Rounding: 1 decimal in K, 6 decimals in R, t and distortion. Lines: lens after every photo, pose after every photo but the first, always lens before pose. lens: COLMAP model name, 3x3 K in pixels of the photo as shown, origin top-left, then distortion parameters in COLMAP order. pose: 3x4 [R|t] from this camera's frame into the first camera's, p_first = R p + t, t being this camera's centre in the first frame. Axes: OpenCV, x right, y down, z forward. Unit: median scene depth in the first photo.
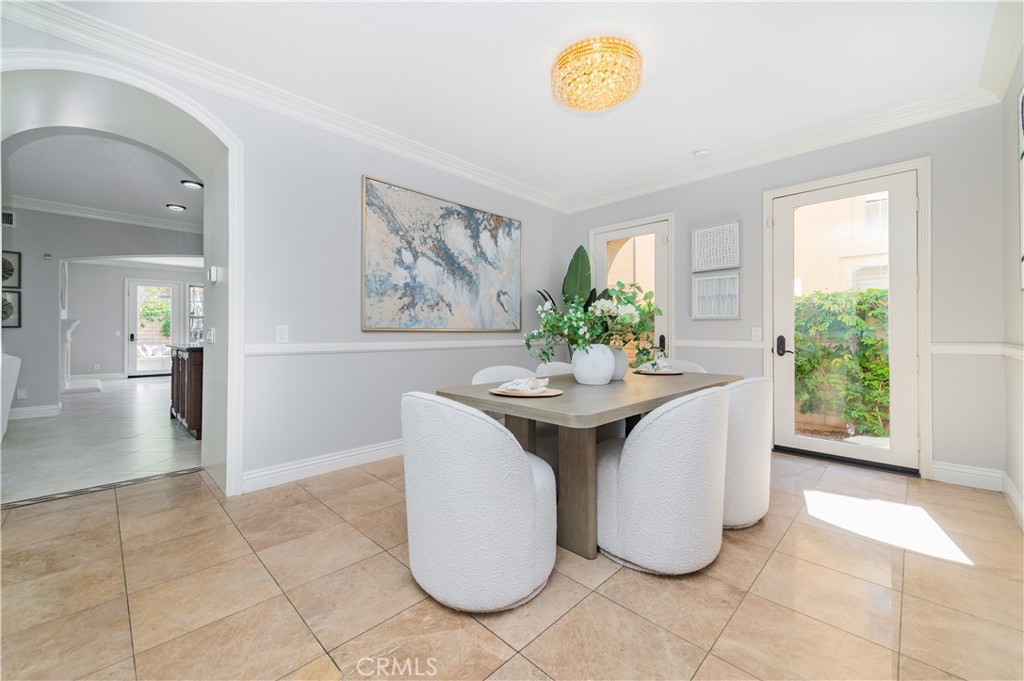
lens RADIAL K [[403.8, 0, 504.8], [0, 403.8, 332.9], [0, 0, 1]] dist [0.015097, -0.003664]
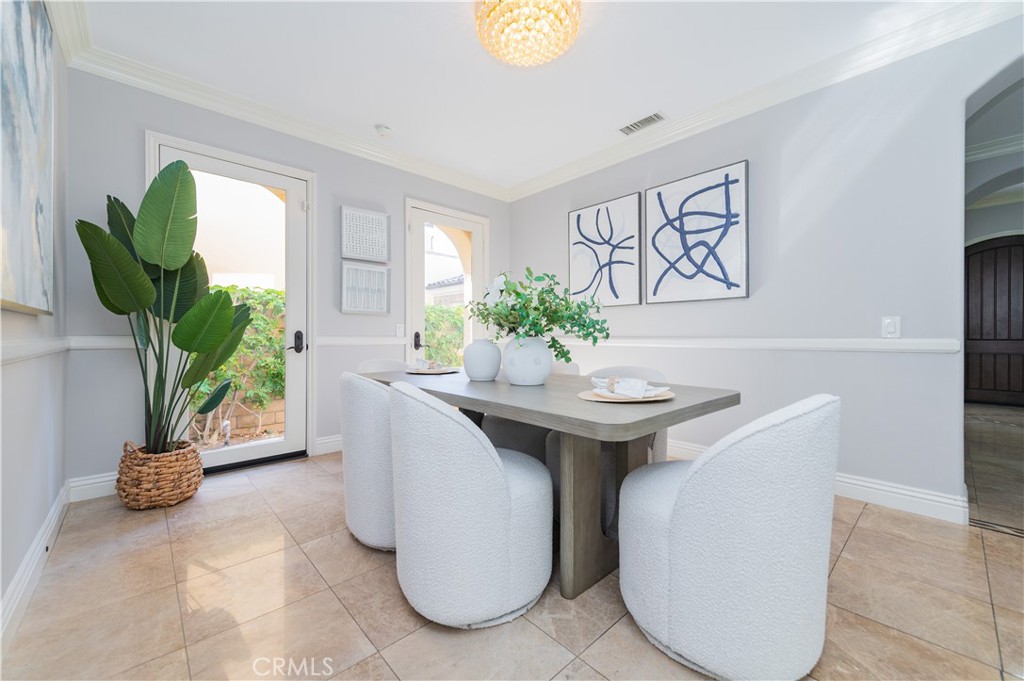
lens RADIAL K [[403.8, 0, 517.1], [0, 403.8, 340.3], [0, 0, 1]] dist [0.015097, -0.003664]
pose [[0.029072, -0.010865, 0.999518, -0.379427], [0.000583, 0.999941, 0.010853, 0.016140], [-0.999577, 0.000267, 0.029077, 0.610585]]
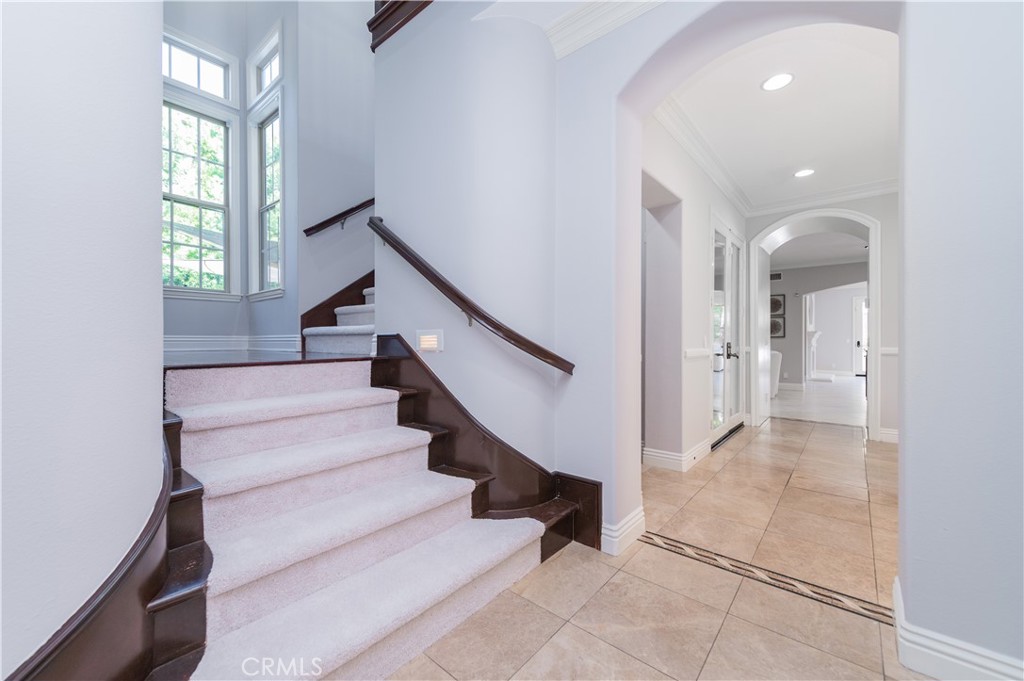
lens RADIAL K [[403.8, 0, 512.9], [0, 403.8, 340.0], [0, 0, 1]] dist [0.015097, -0.003664]
pose [[0.088726, -0.002371, -0.996053, 0.554353], [0.002631, 0.999994, -0.002146, -0.001777], [0.996053, -0.002430, 0.088732, -0.387224]]
